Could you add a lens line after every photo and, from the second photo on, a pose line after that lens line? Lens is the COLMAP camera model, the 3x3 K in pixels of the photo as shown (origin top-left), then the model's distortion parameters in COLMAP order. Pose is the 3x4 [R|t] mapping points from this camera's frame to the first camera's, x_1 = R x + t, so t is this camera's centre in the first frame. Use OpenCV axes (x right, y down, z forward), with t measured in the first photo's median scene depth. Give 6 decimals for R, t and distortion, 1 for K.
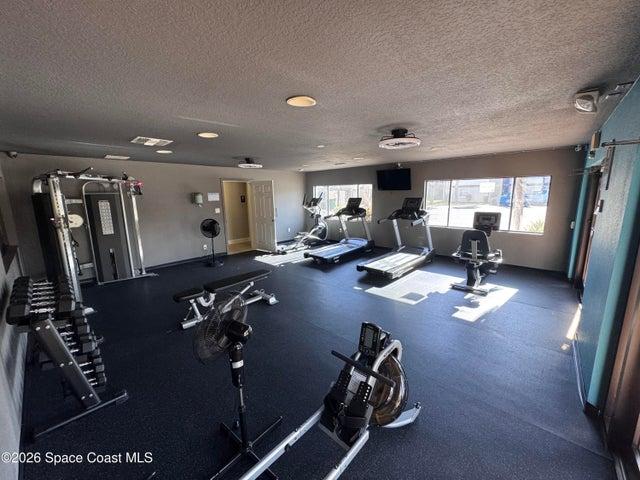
lens RADIAL K [[254.9, 0, 321.3], [0, 254.9, 236.3], [0, 0, 1]] dist [-0.001522, 0.000267]
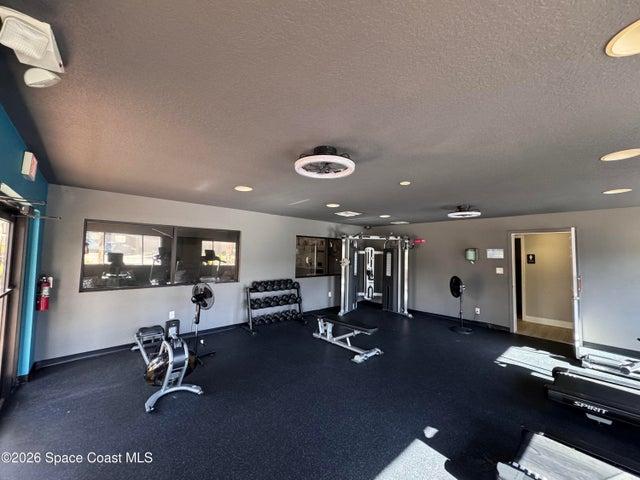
lens RADIAL K [[254.9, 0, 320.6], [0, 254.9, 241.1], [0, 0, 1]] dist [-0.001522, 0.000267]
pose [[-0.099571, -0.032395, -0.994503, 0.569482], [-0.182801, 0.983054, -0.013720, -0.099254], [0.978095, 0.180430, -0.103805, 0.658975]]
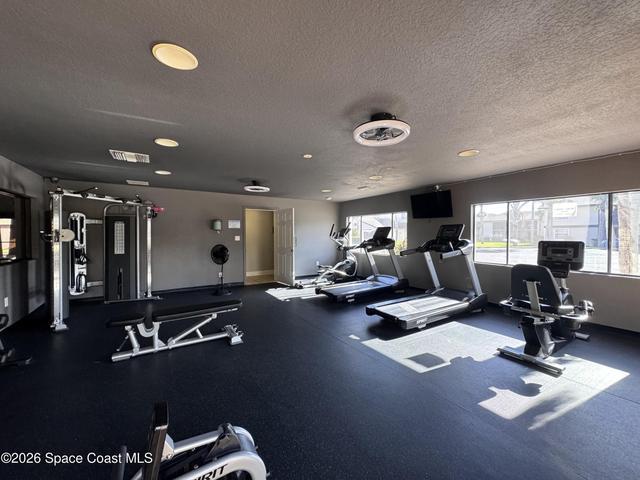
lens RADIAL K [[254.9, 0, 320.7], [0, 254.9, 237.6], [0, 0, 1]] dist [-0.001522, 0.000267]
pose [[0.965177, 0.018753, -0.260925, 0.200680], [-0.058356, 0.987728, -0.144871, 0.025325], [0.255006, 0.155052, 0.954427, 0.186559]]
